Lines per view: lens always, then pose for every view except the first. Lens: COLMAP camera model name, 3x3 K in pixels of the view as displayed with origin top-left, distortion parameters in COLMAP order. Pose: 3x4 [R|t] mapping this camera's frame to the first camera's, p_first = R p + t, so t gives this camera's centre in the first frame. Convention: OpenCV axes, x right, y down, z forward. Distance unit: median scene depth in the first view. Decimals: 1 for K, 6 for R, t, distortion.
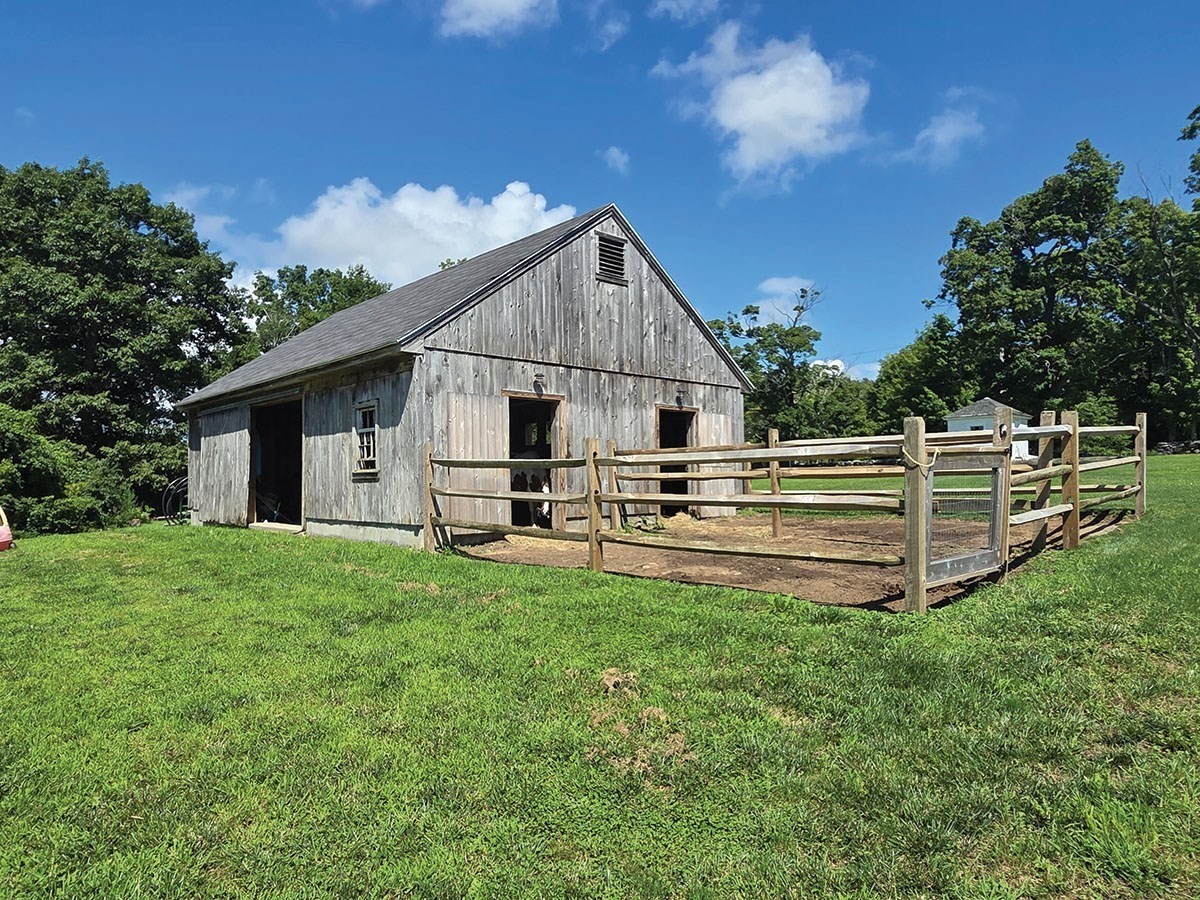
lens RADIAL K [[758.4, 0, 607.9], [0, 758.4, 474.2], [0, 0, 1]] dist [0.004047, 0.004510]
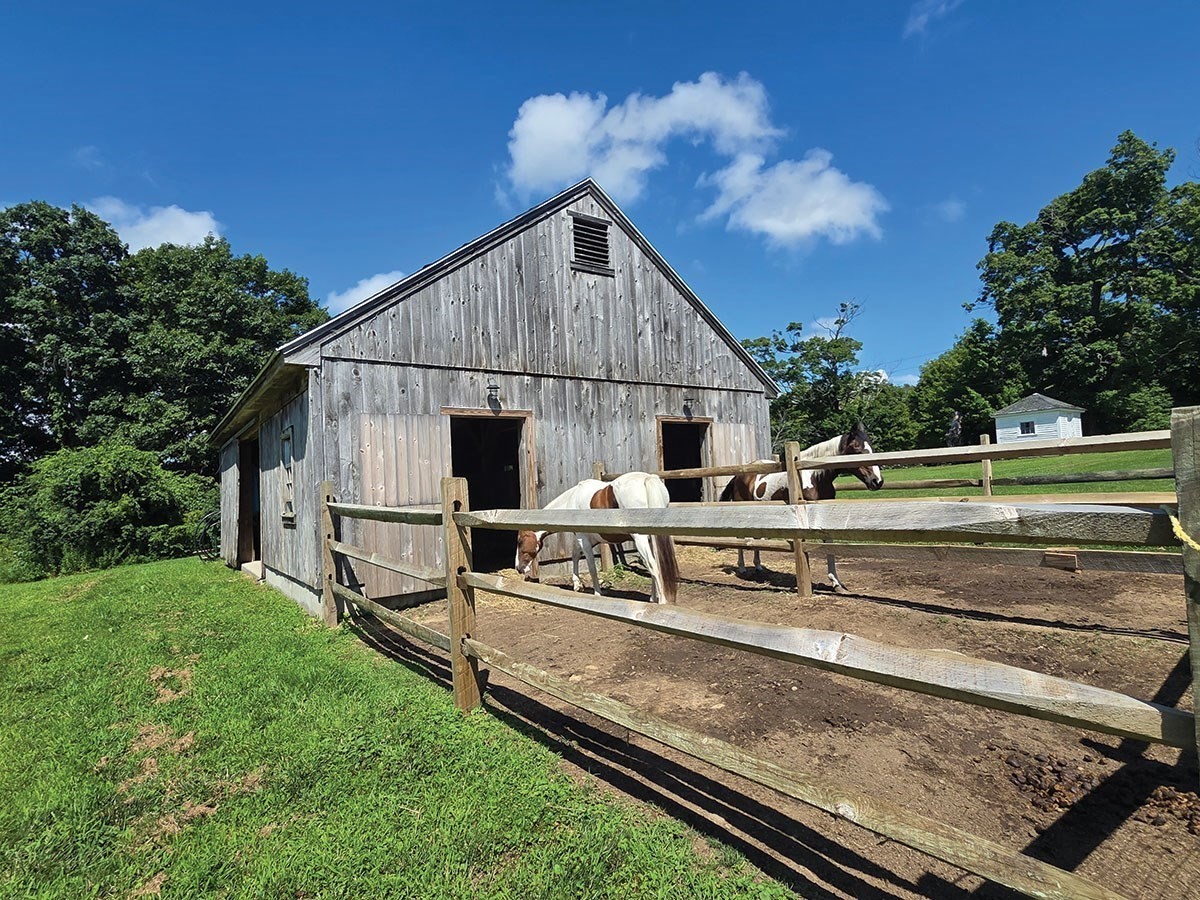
lens RADIAL K [[630.1, 0, 600.0], [0, 630.1, 468.2], [0, 0, 1]] dist [0.006489, -0.000079]
pose [[0.990904, -0.041874, -0.127892, 0.039627], [0.039541, 0.999003, -0.020735, -0.010299], [0.128633, 0.015489, 0.991571, 0.137193]]
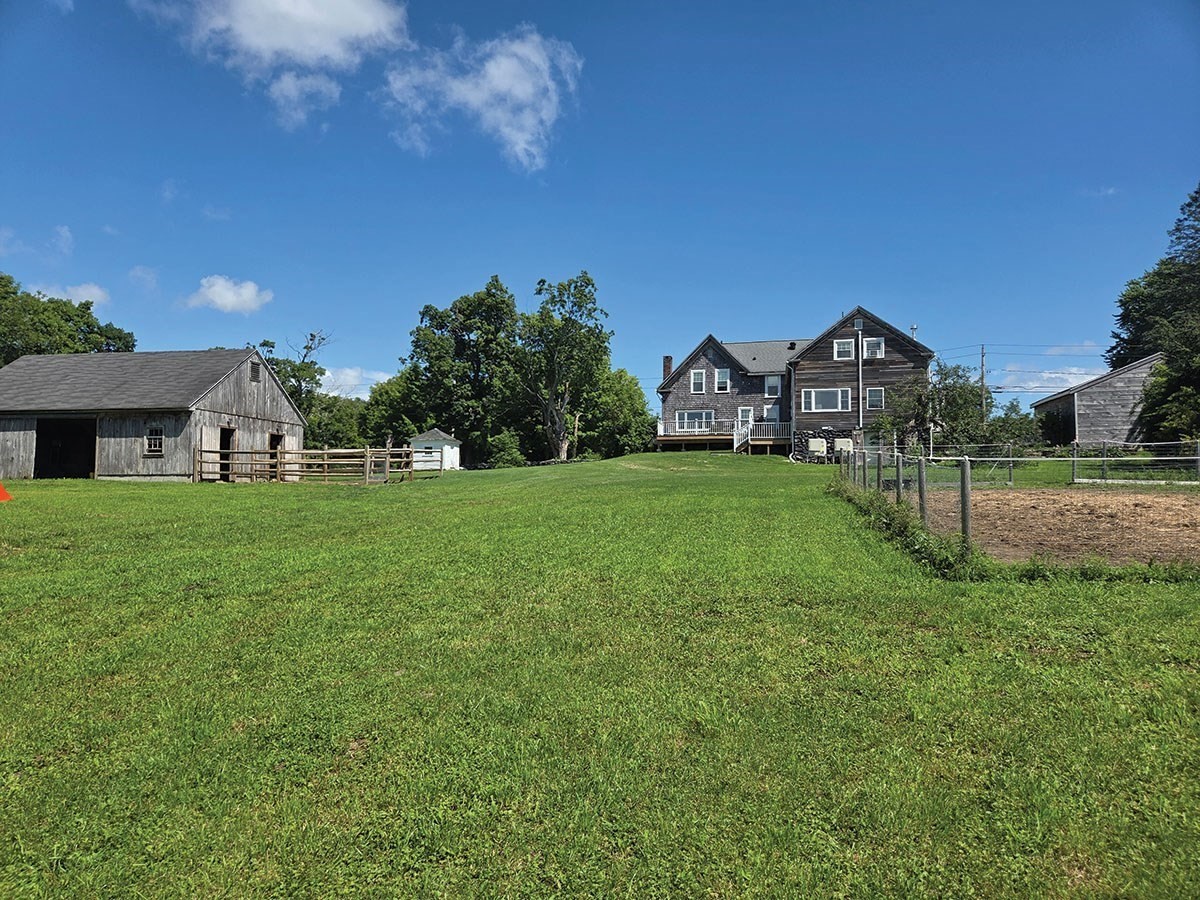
lens RADIAL K [[785.7, 0, 605.6], [0, 785.7, 446.7], [0, 0, 1]] dist [0.017567, -0.000020]
pose [[0.804750, 0.048794, 0.591605, -0.246943], [-0.016299, 0.998057, -0.060145, 0.038953], [-0.593390, 0.038759, 0.803981, -0.725578]]
